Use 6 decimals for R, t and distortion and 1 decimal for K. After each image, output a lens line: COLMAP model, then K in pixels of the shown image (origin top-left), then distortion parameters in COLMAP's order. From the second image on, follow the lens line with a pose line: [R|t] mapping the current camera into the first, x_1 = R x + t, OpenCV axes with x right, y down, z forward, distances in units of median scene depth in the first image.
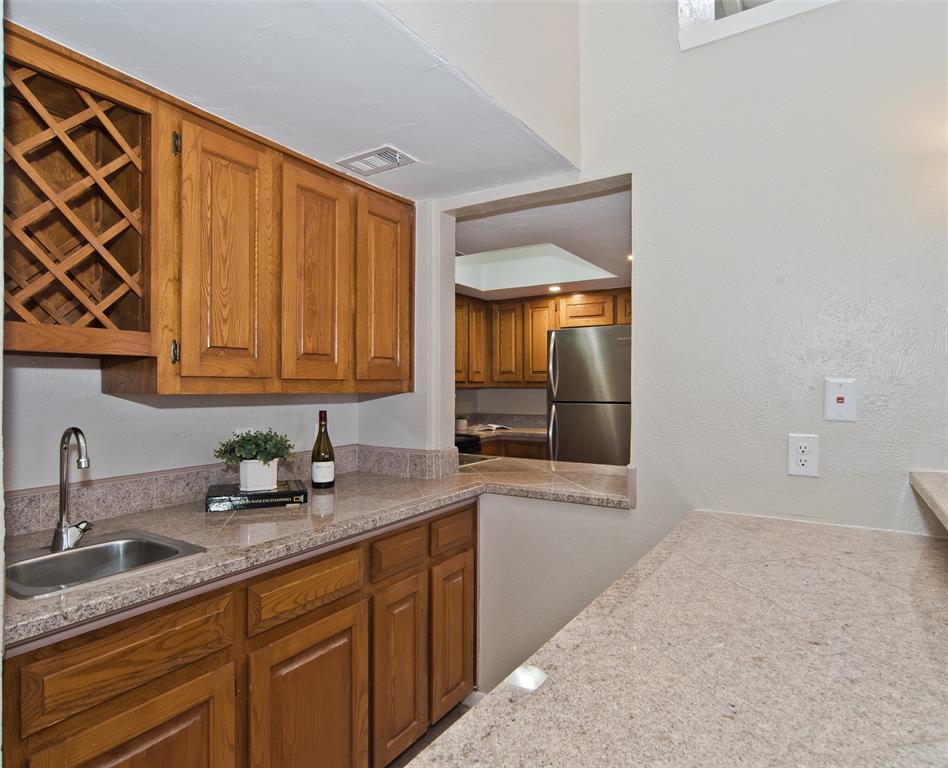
lens RADIAL K [[557.3, 0, 474.0], [0, 557.3, 384.0], [0, 0, 1]] dist [0.000781, 0.000216]
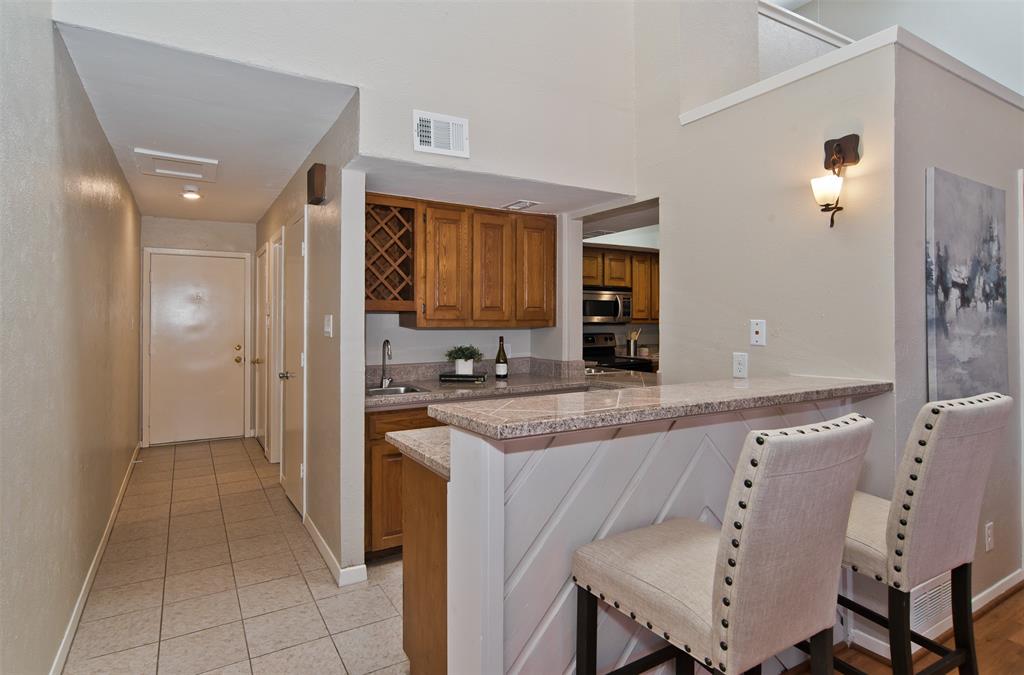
lens RADIAL K [[532.6, 0, 506.7], [0, 532.6, 316.1], [0, 0, 1]] dist [0.002045, 0.000404]
pose [[0.903962, -0.003085, -0.427601, 0.591175], [0.001062, 0.999987, -0.004970, -0.012862], [0.427611, 0.004038, 0.903954, -0.698758]]
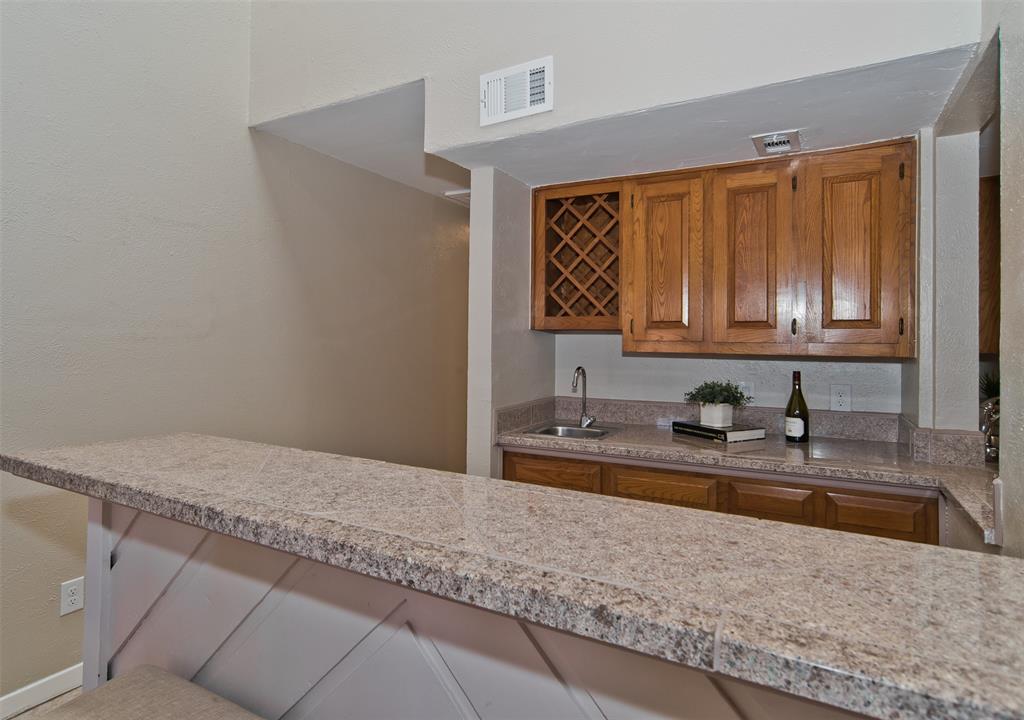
lens RADIAL K [[559.9, 0, 513.9], [0, 559.9, 342.4], [0, 0, 1]] dist [-0.000872, -0.000213]
pose [[0.096731, -0.017823, -0.995151, 0.902699], [-0.012543, 0.999738, -0.019124, 0.022339], [0.995232, 0.014332, 0.096482, 0.403461]]
